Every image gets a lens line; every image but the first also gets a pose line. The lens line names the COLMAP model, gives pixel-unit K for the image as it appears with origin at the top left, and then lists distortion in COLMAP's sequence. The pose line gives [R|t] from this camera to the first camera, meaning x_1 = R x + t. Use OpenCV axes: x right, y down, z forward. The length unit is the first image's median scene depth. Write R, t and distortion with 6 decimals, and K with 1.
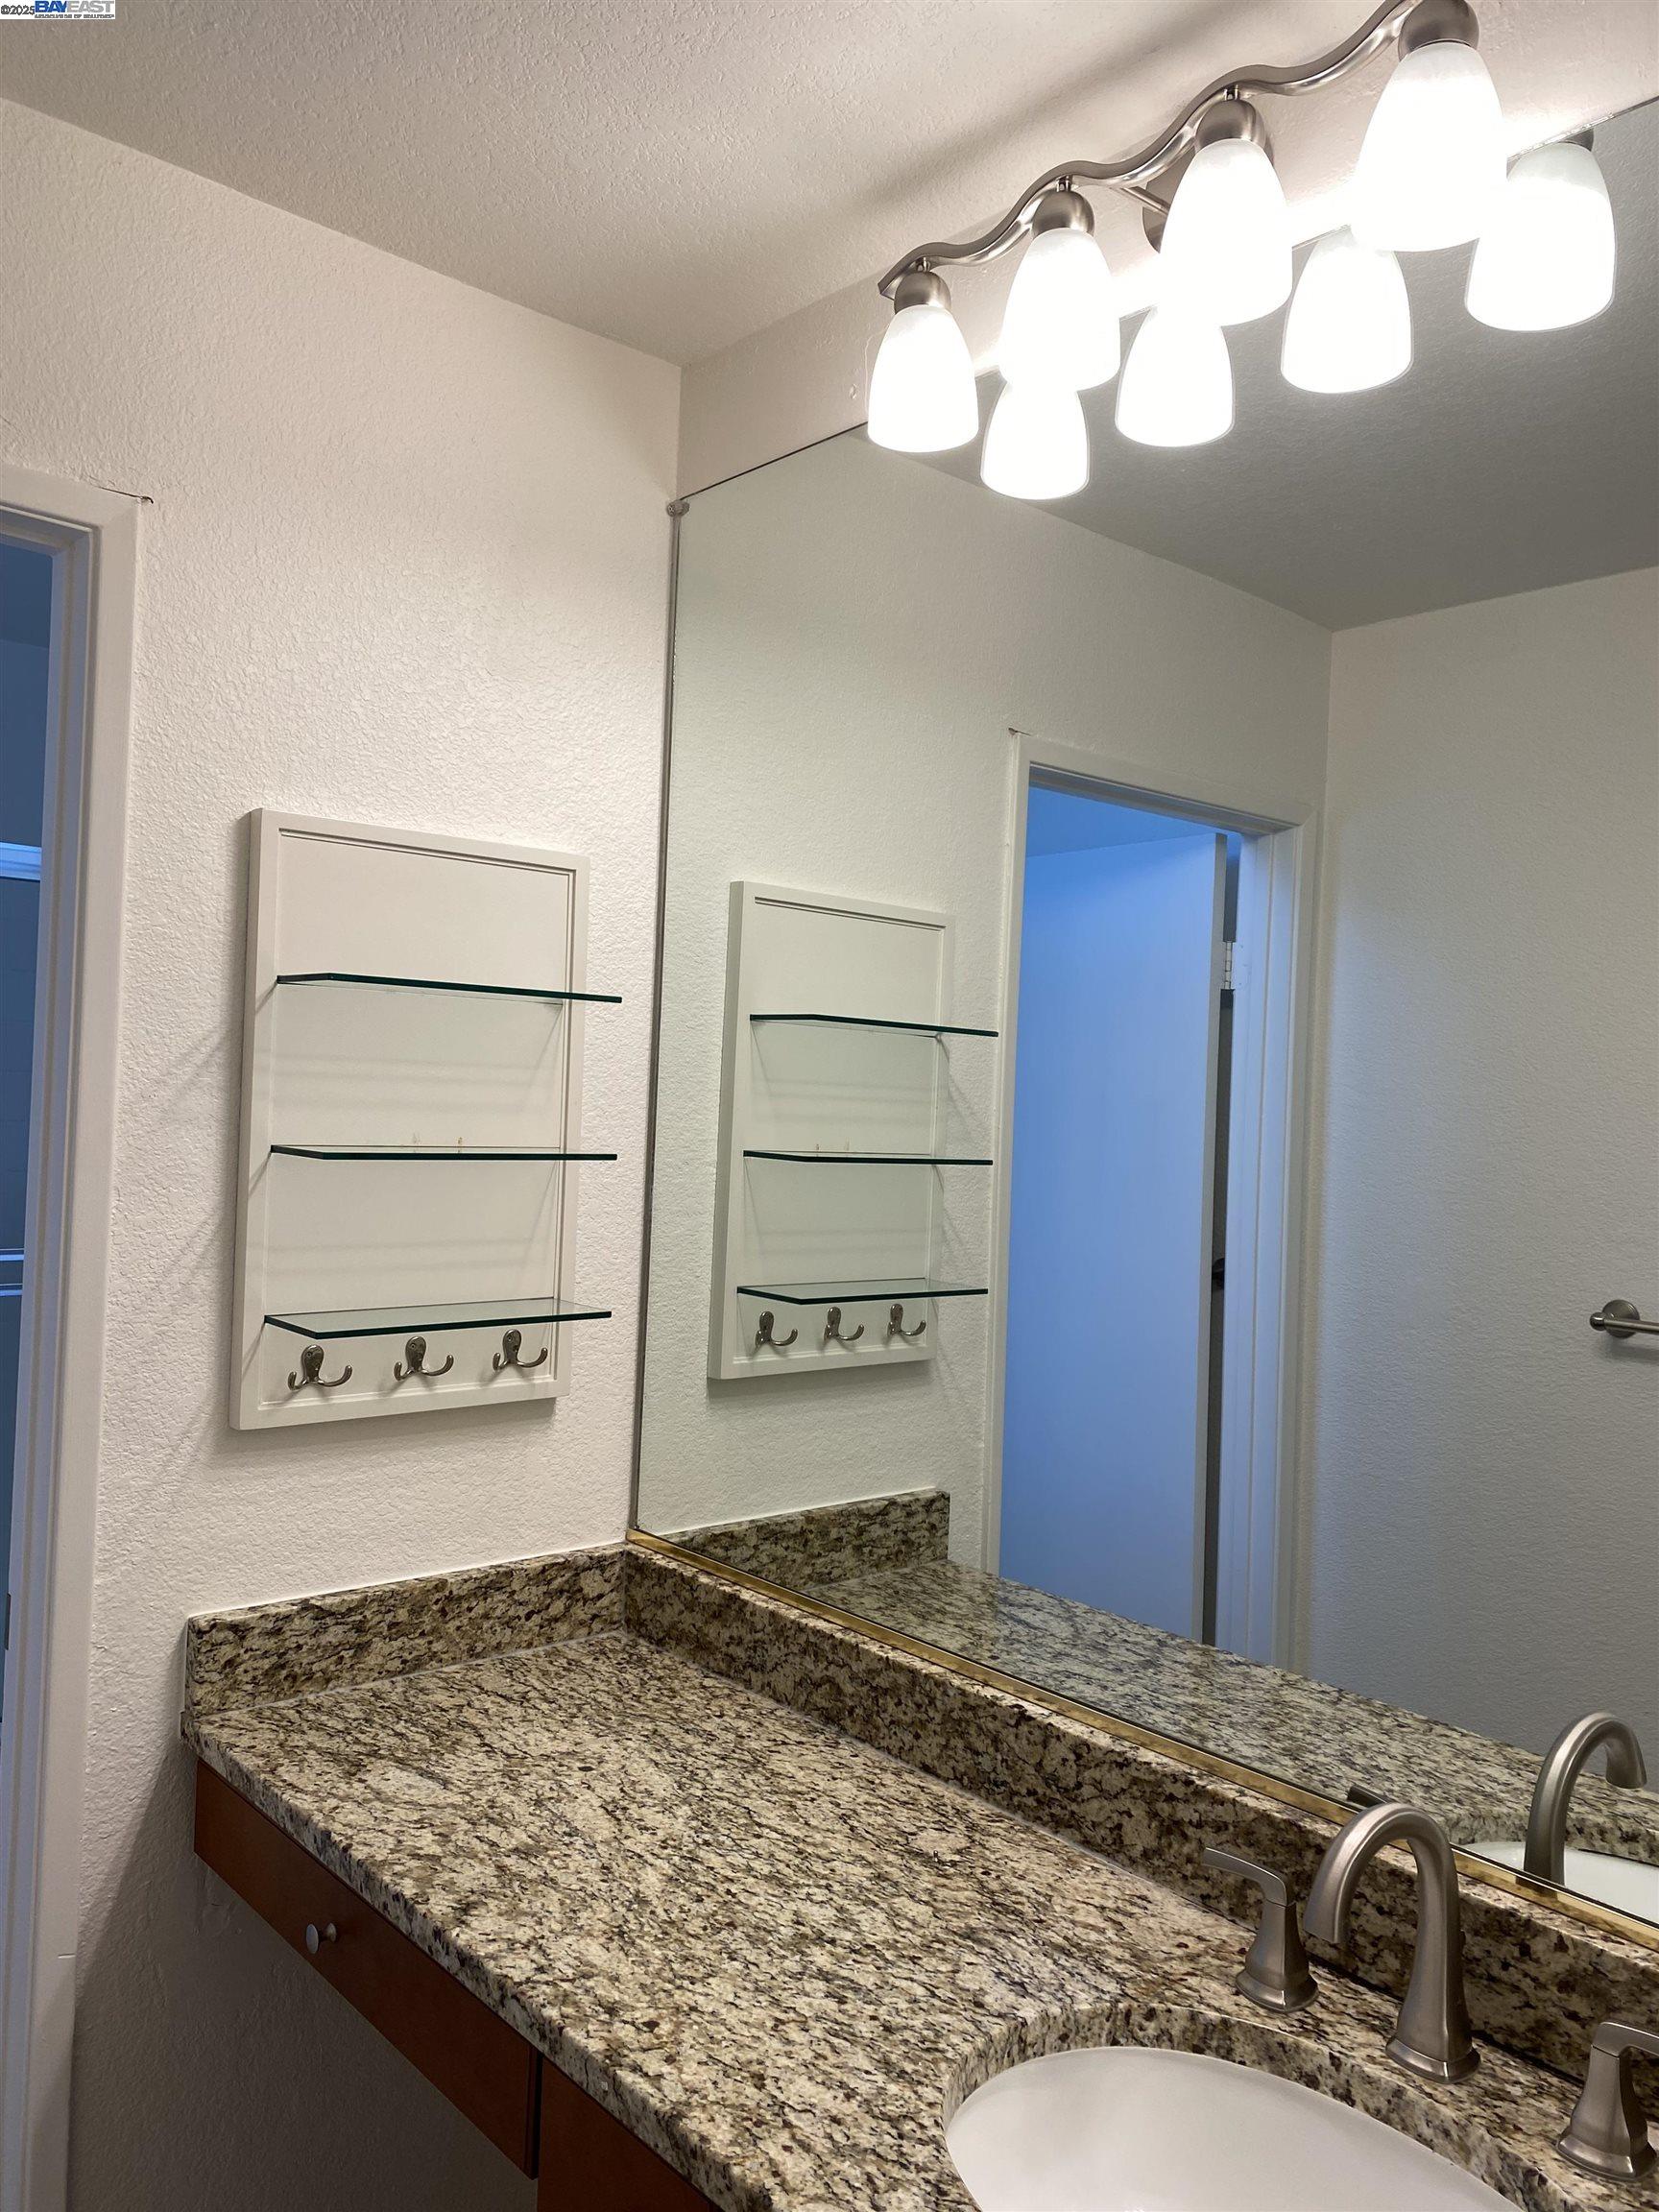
lens RADIAL K [[1661.6, 0, 815.3], [0, 1661.6, 1100.9], [0, 0, 1]] dist [0.022316, -0.022796]
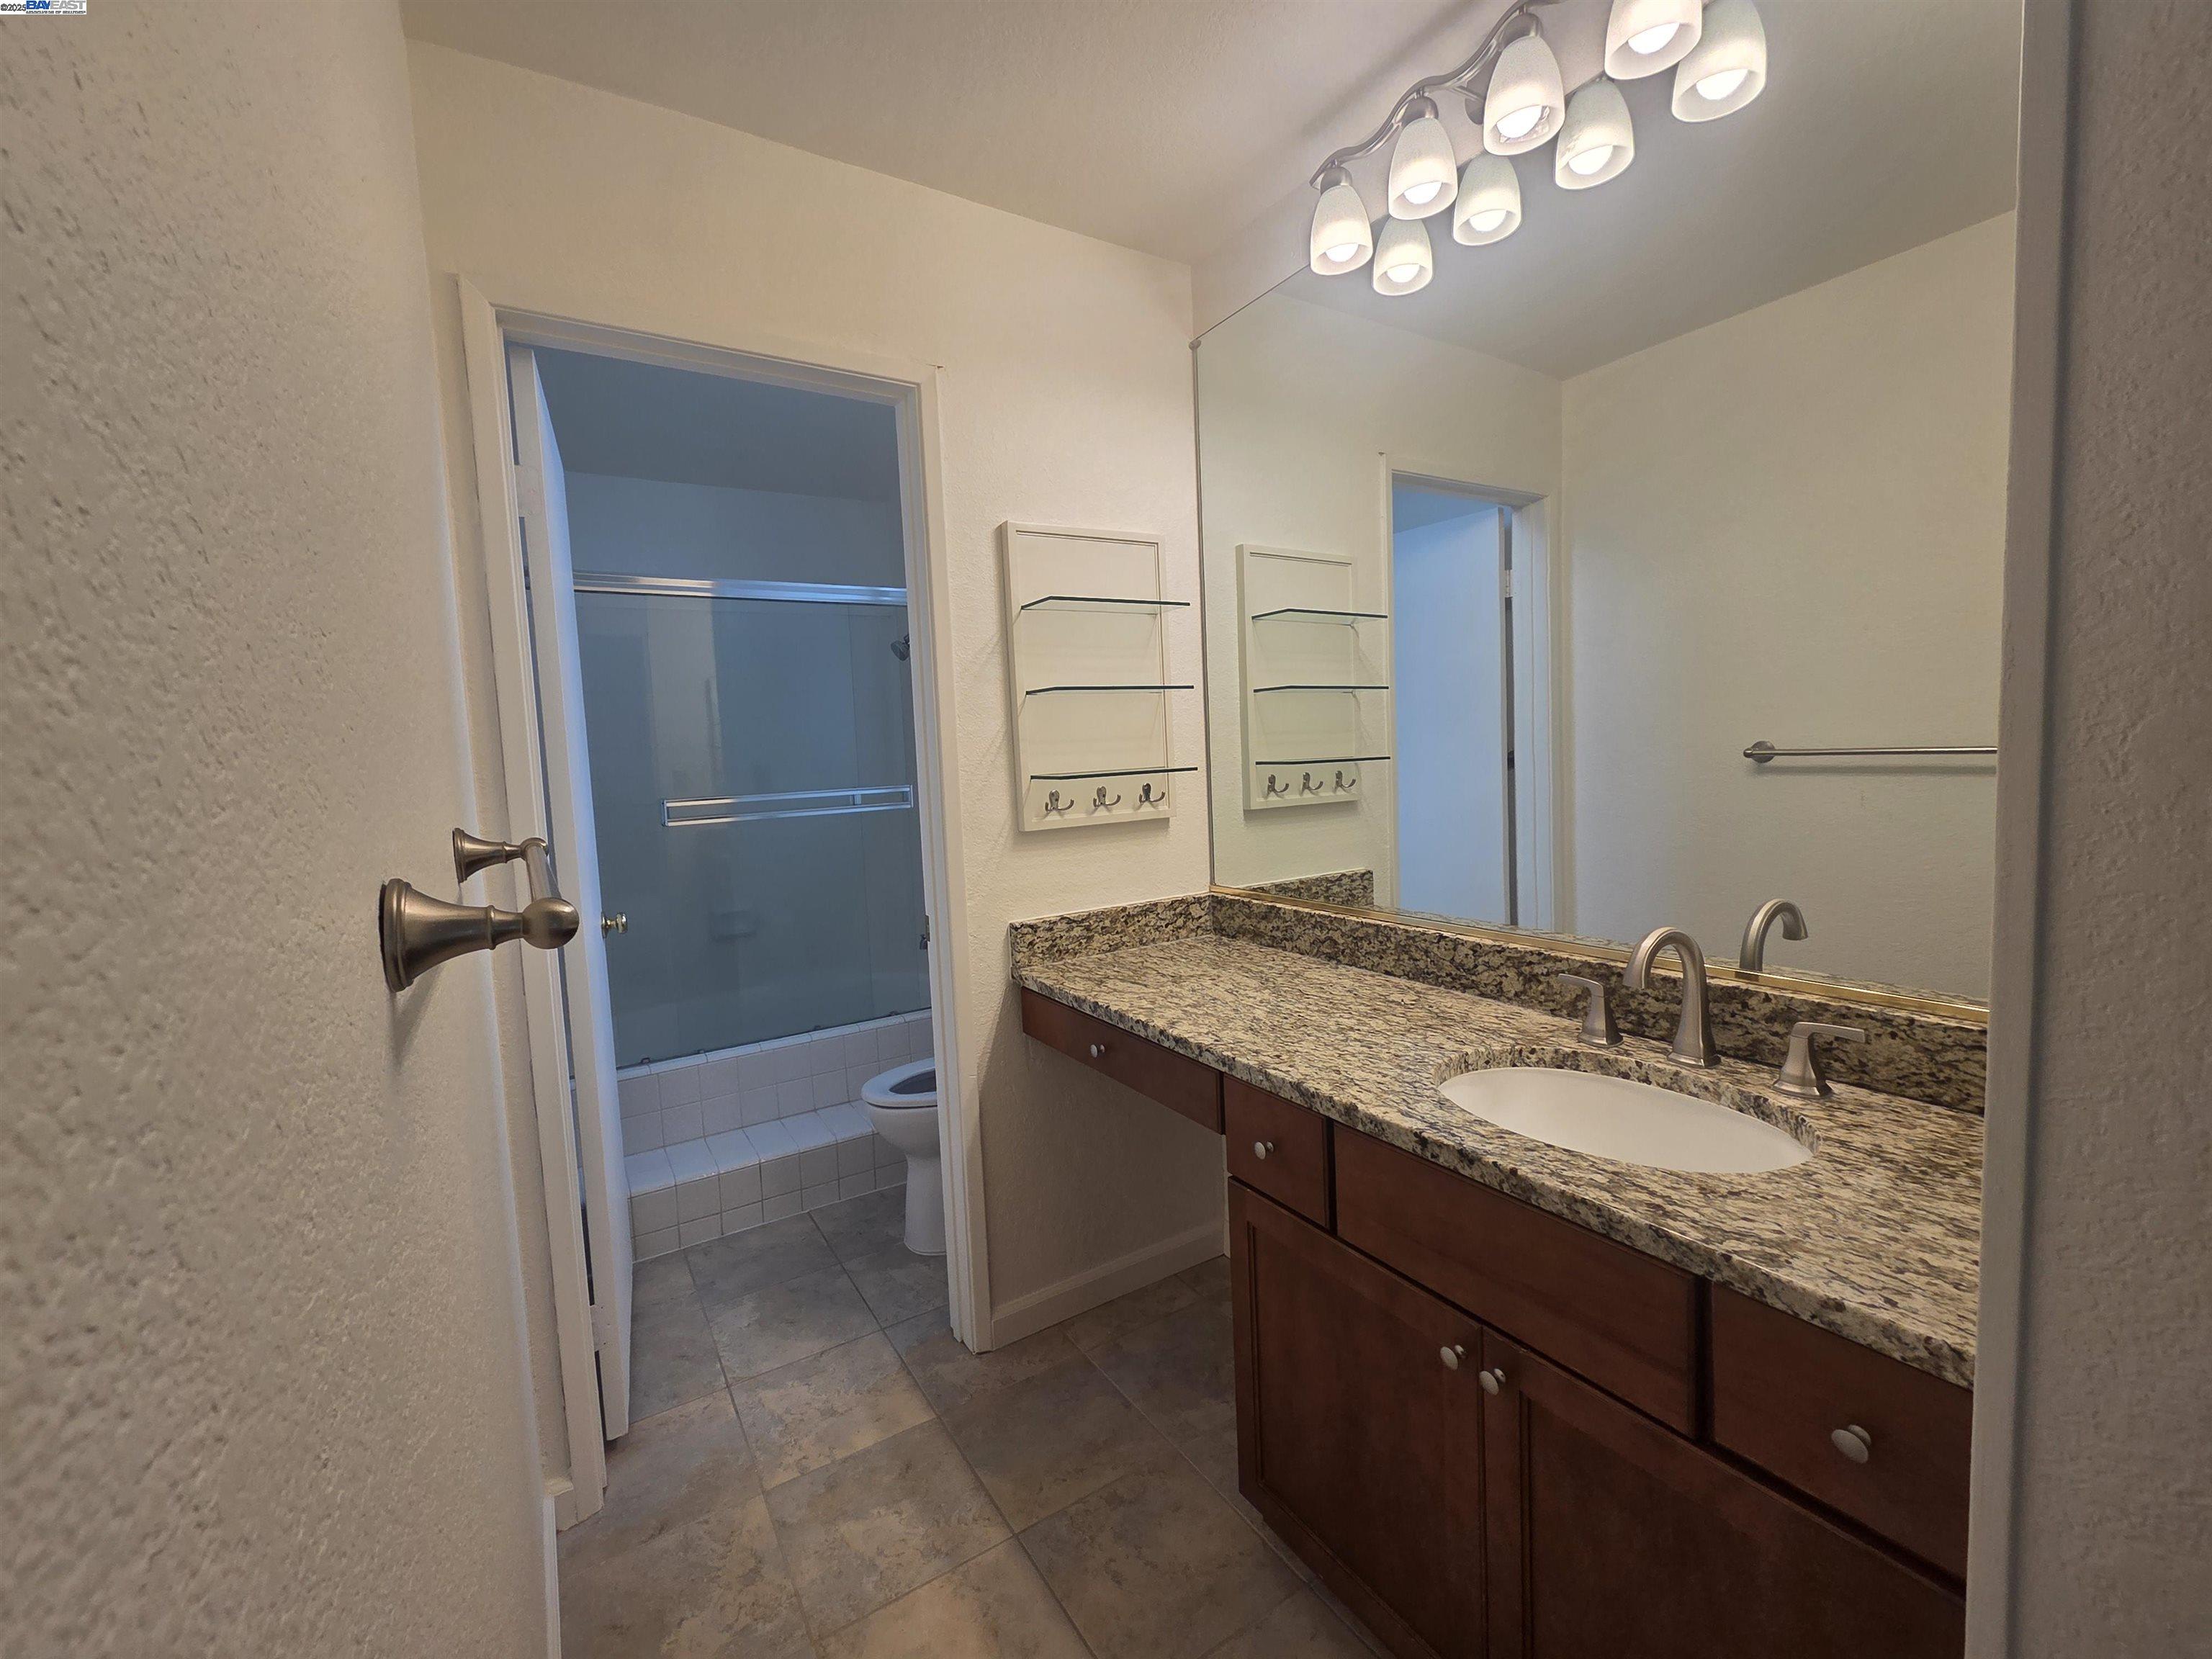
lens RADIAL K [[903.7, 0, 1096.3], [0, 903.7, 816.4], [0, 0, 1]] dist [0.005119, -0.001420]
pose [[0.983368, -0.071521, -0.166947, -0.074943], [0.084644, 0.993745, 0.072848, 0.107895], [0.160693, -0.085767, 0.983271, -0.073053]]
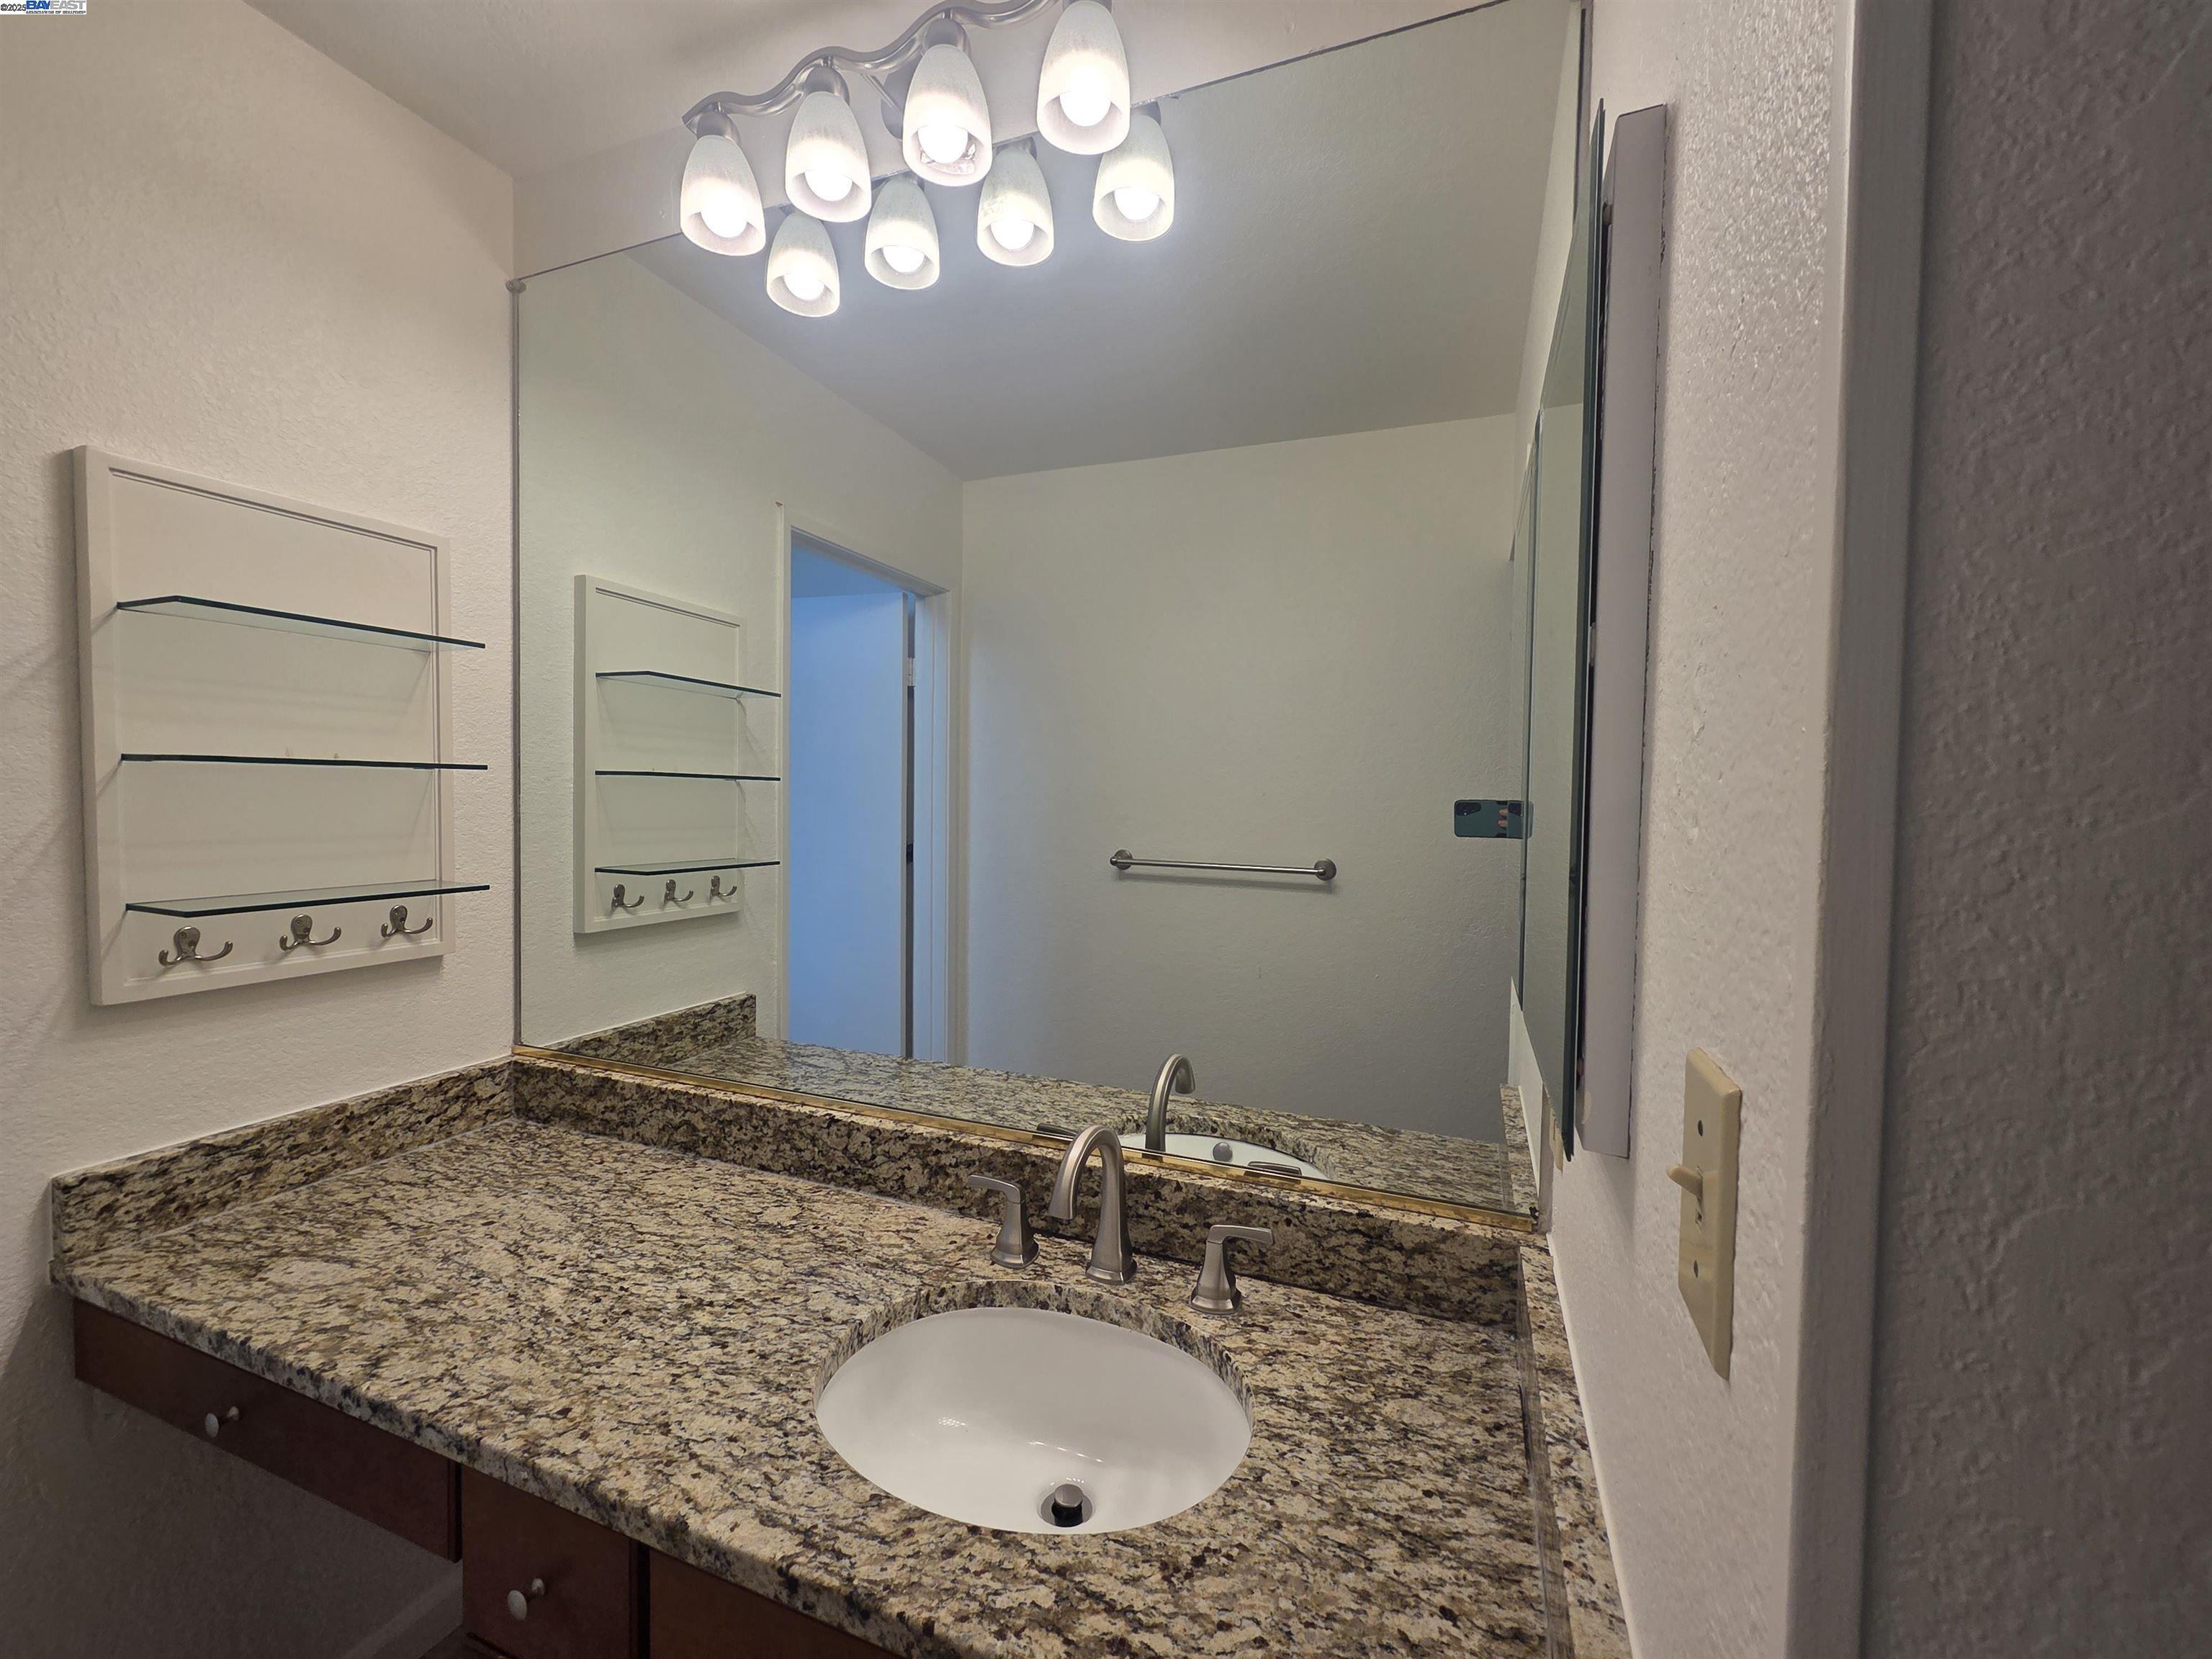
lens RADIAL K [[903.7, 0, 1098.5], [0, 903.7, 830.4], [0, 0, 1]] dist [0.005119, -0.001420]
pose [[0.887697, -0.041880, 0.458520, -0.024230], [0.016923, 0.998150, 0.058404, 0.055719], [-0.460117, -0.044086, 0.886763, 0.153619]]
